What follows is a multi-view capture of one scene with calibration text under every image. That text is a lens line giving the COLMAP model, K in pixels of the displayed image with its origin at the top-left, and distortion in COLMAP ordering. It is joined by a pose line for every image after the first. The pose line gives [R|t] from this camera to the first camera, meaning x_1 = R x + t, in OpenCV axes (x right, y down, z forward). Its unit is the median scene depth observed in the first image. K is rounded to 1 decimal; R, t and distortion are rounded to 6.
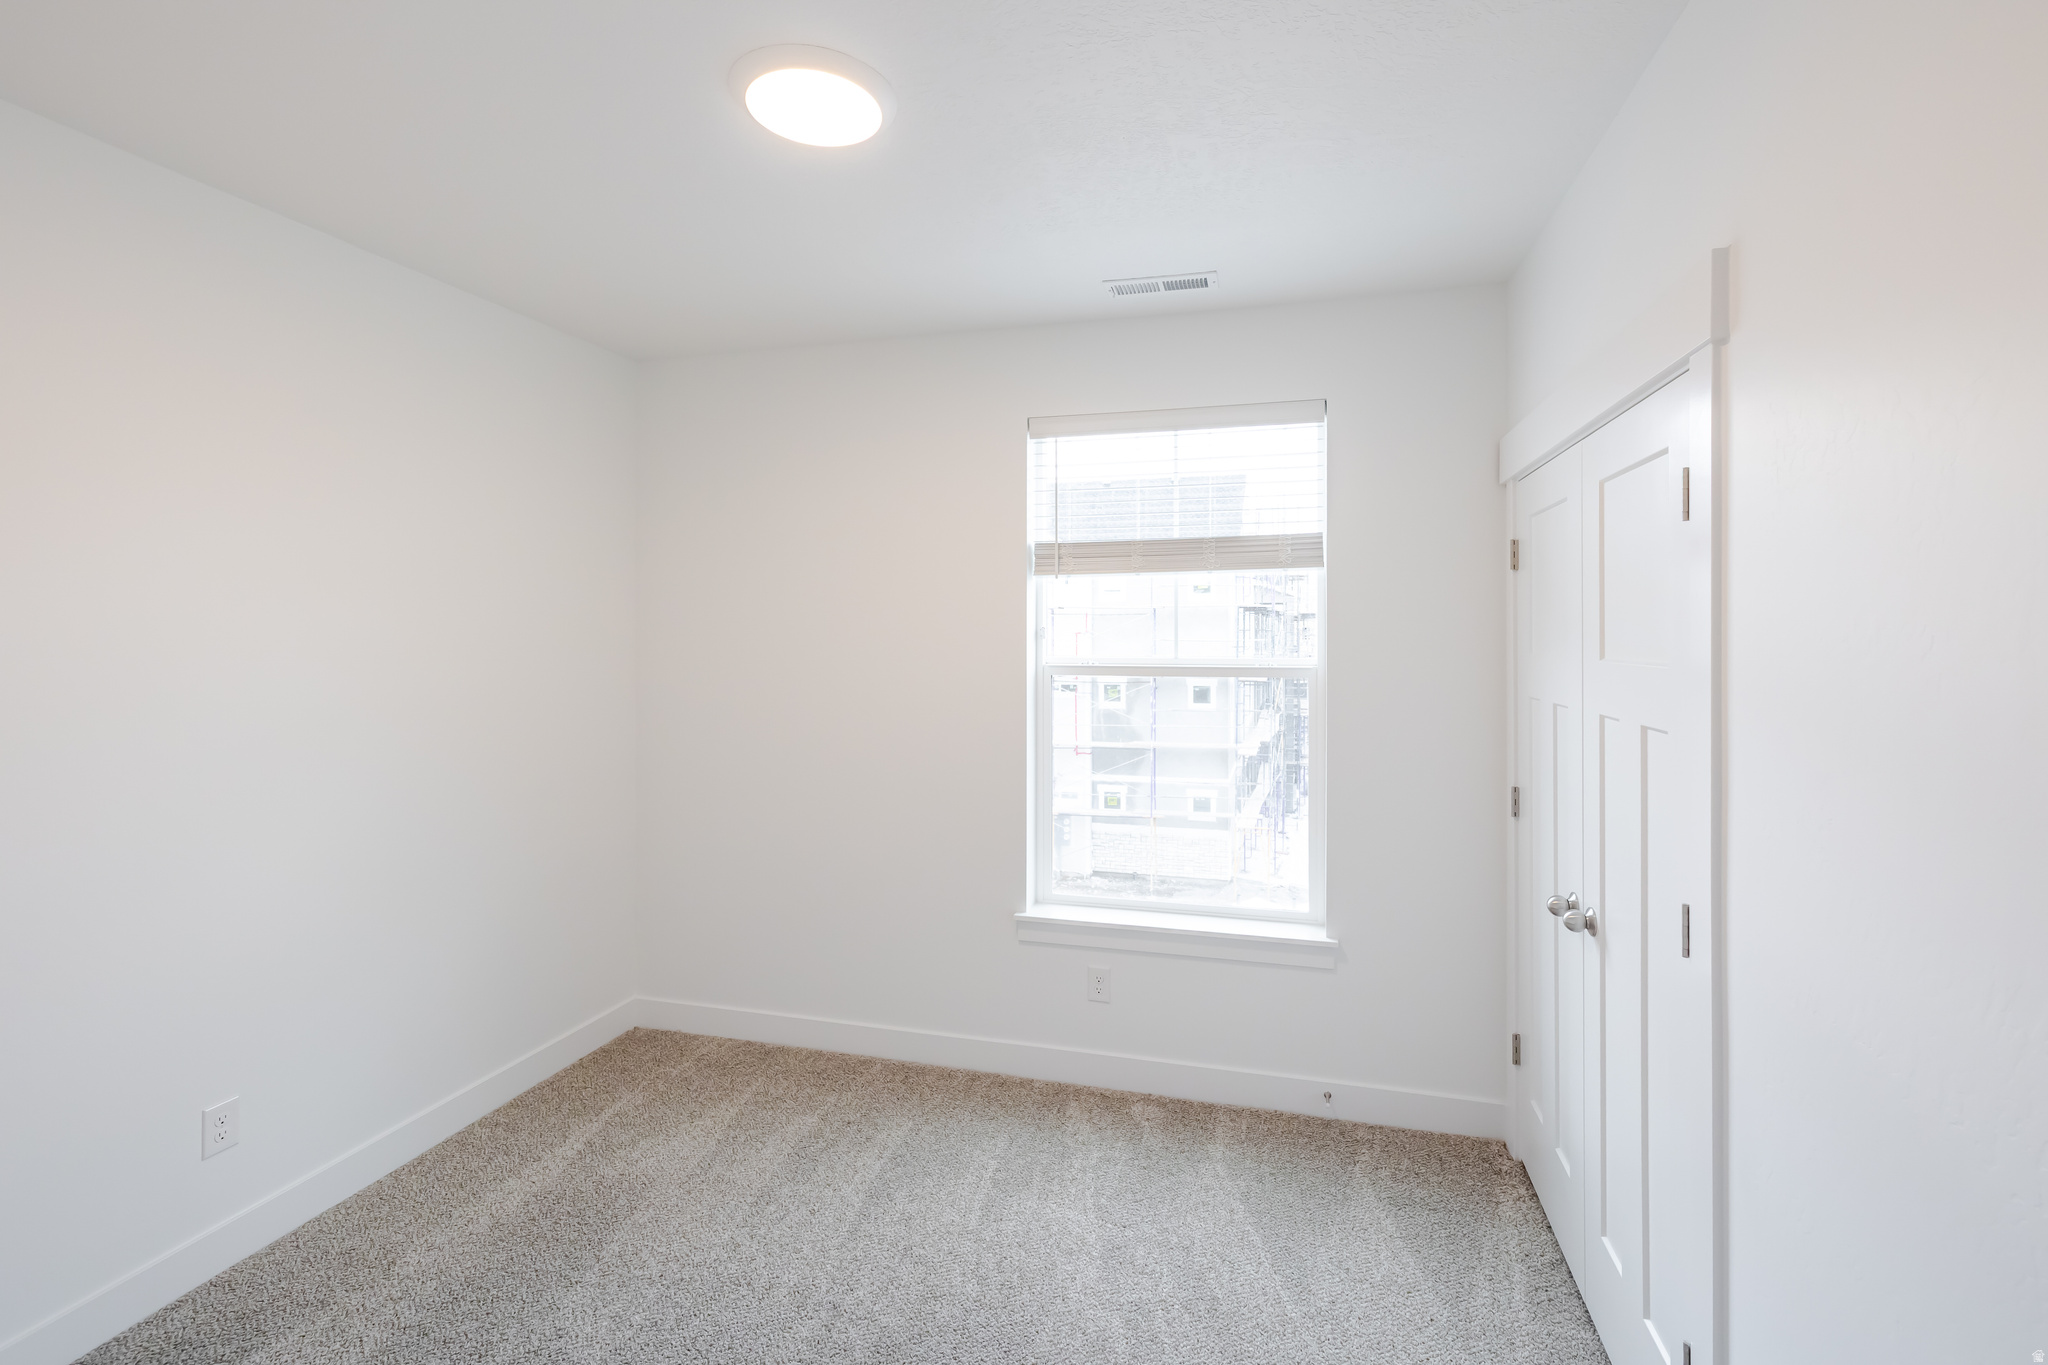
lens RADIAL K [[880.3, 0, 1026.3], [0, 880.3, 674.6], [0, 0, 1]] dist [0.004648, 0.000554]
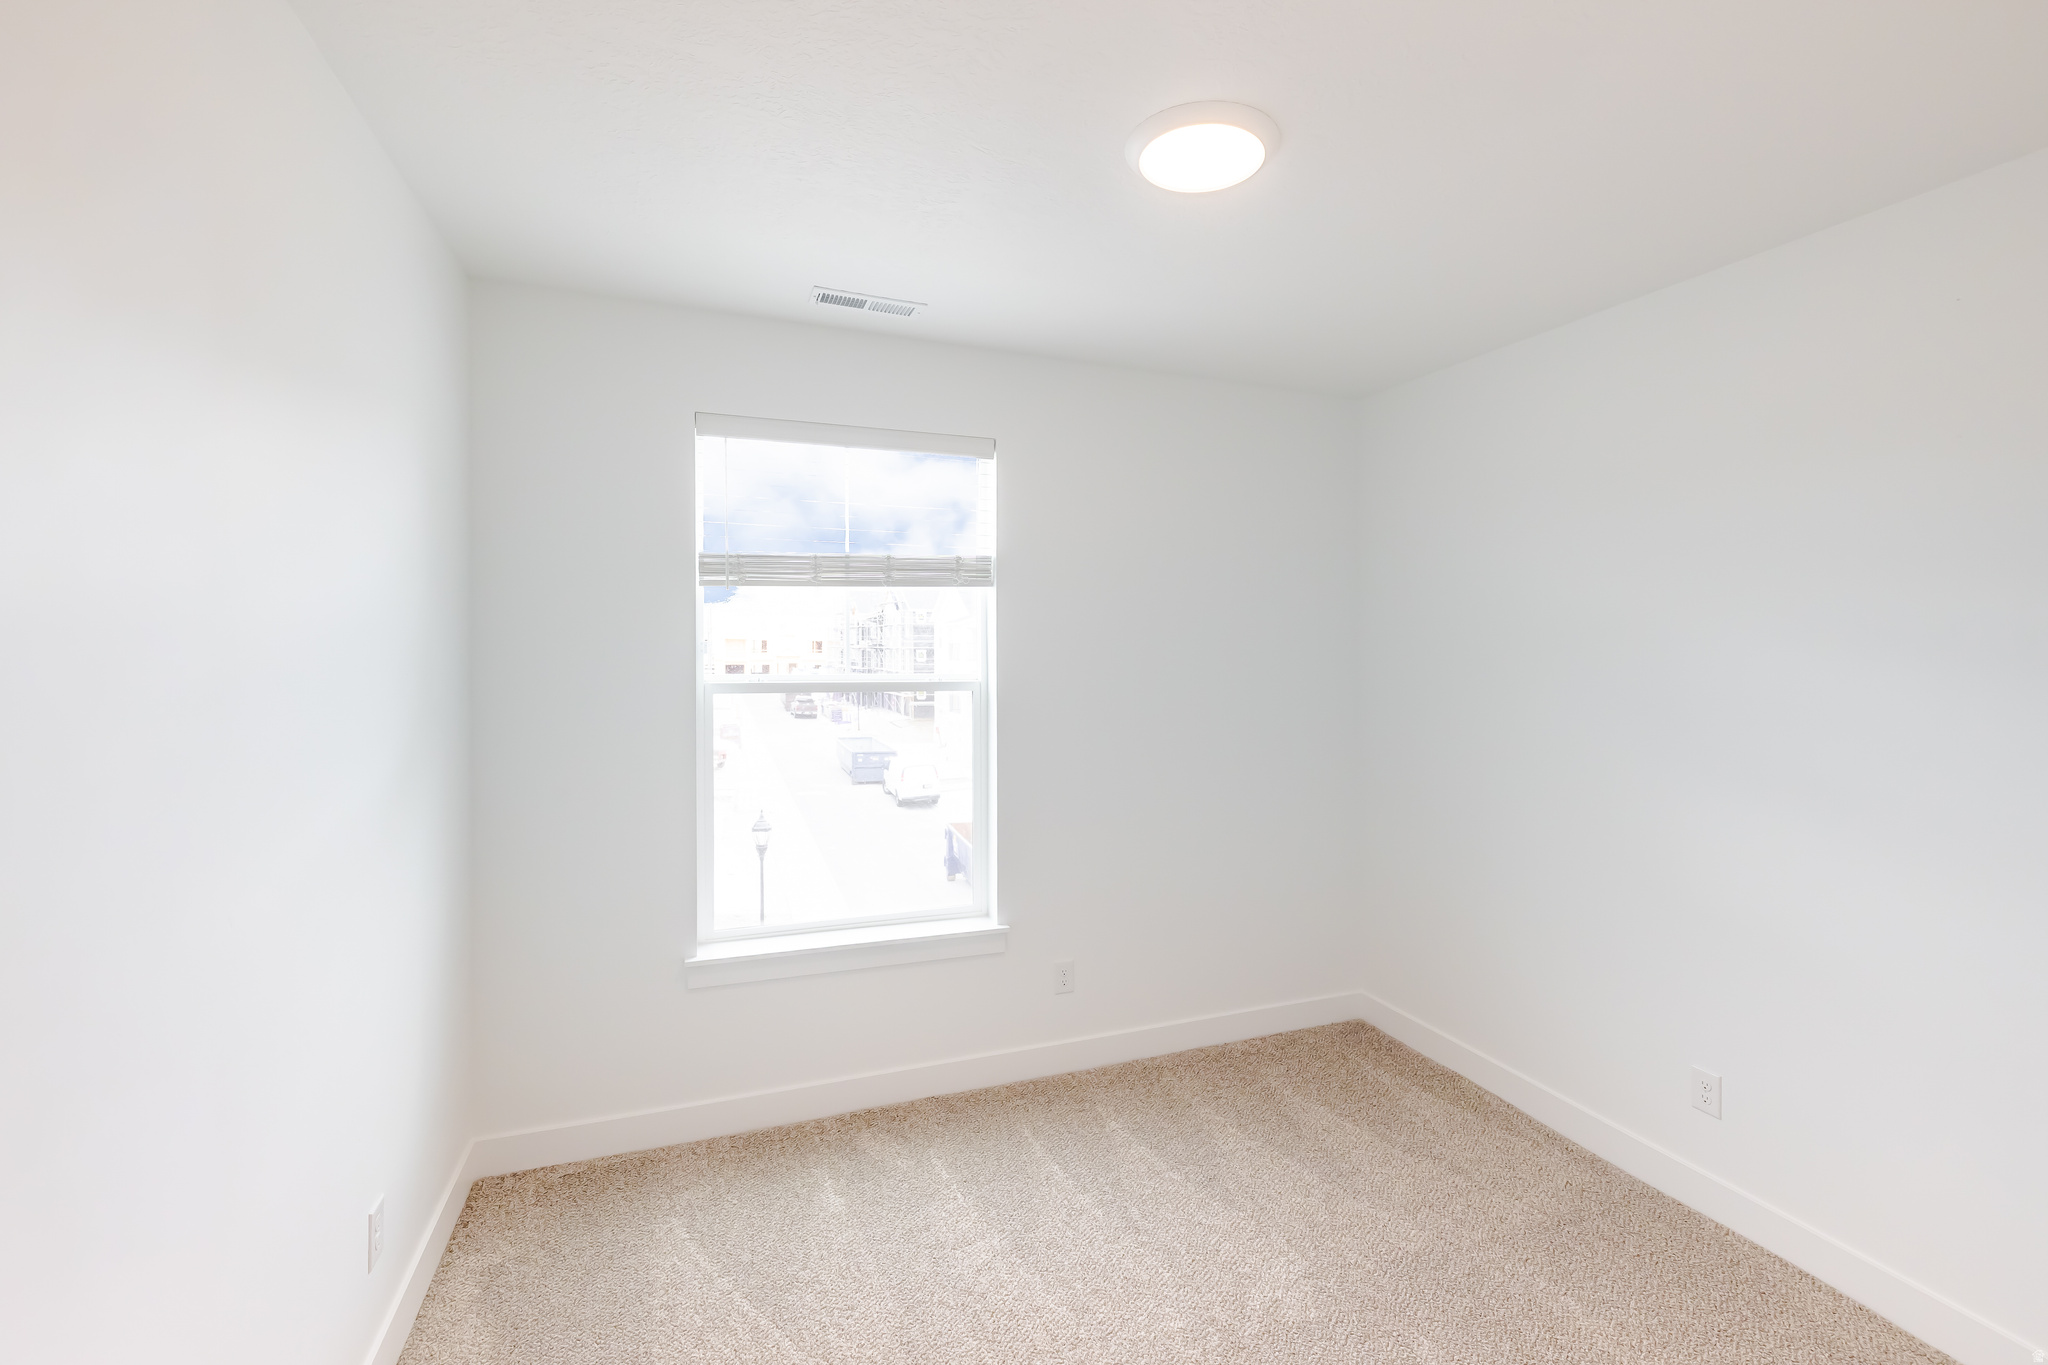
lens RADIAL K [[880.3, 0, 1020.8], [0, 880.3, 680.5], [0, 0, 1]] dist [0.004648, 0.000554]
pose [[0.831298, -0.019712, 0.555478, -0.242235], [0.027042, 0.999622, -0.004996, 0.000103], [-0.555169, 0.019174, 0.831517, 0.065003]]
